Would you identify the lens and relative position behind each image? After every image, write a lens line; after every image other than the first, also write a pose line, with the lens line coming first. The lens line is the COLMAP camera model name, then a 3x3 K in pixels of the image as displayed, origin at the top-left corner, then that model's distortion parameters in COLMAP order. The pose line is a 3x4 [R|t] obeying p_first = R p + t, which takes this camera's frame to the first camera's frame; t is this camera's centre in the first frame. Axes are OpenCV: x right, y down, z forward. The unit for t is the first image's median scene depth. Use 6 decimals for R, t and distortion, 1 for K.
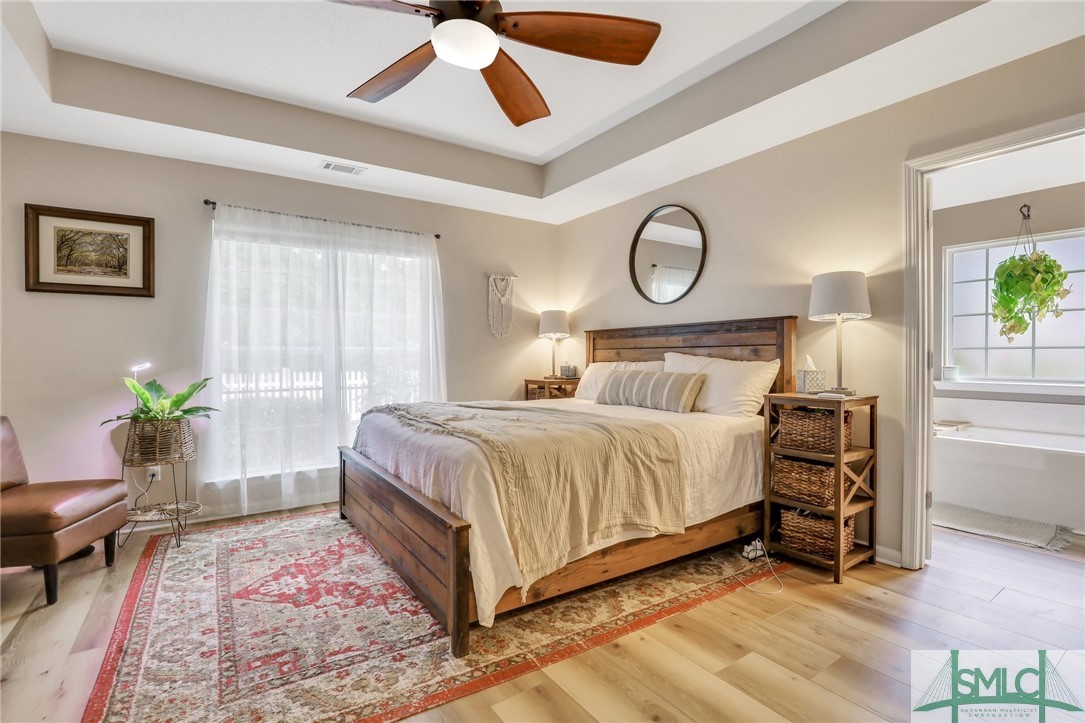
lens RADIAL K [[505.0, 0, 550.8], [0, 505.0, 360.0], [0, 0, 1]] dist [-0.017734, -0.000334]
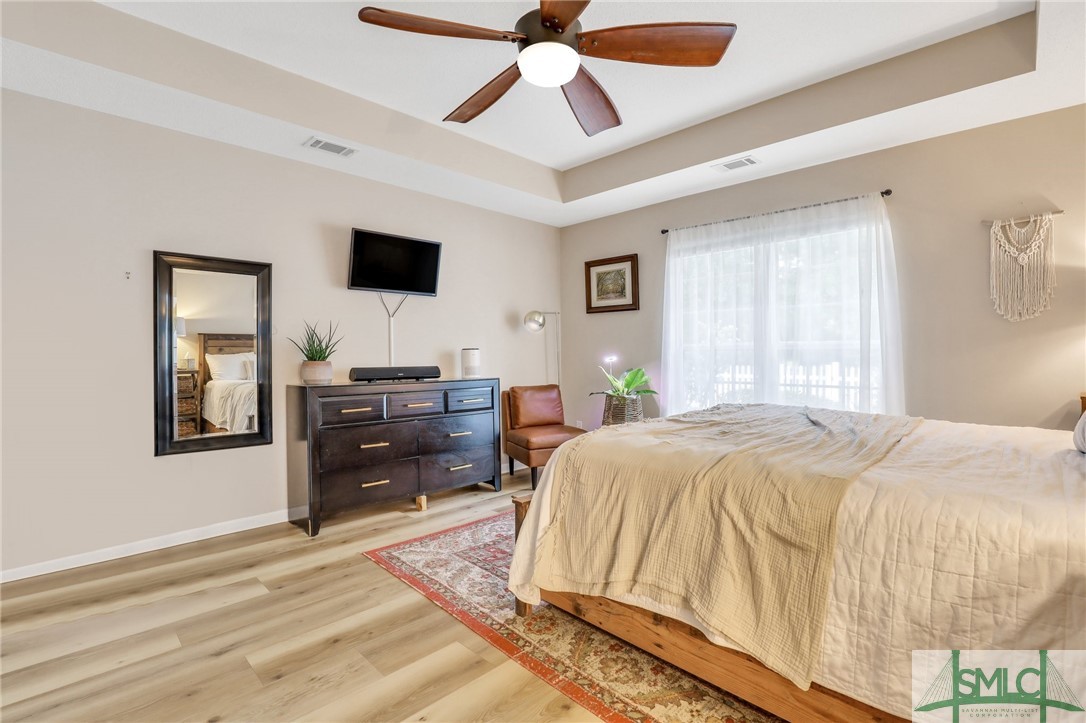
lens RADIAL K [[505.5, 0, 551.9], [0, 505.5, 355.1], [0, 0, 1]] dist [-0.017734, -0.000334]
pose [[0.195554, 0.007794, -0.980662, 0.729373], [-0.002738, 0.999969, 0.007402, -0.010048], [0.980689, 0.001238, 0.195569, 0.641461]]
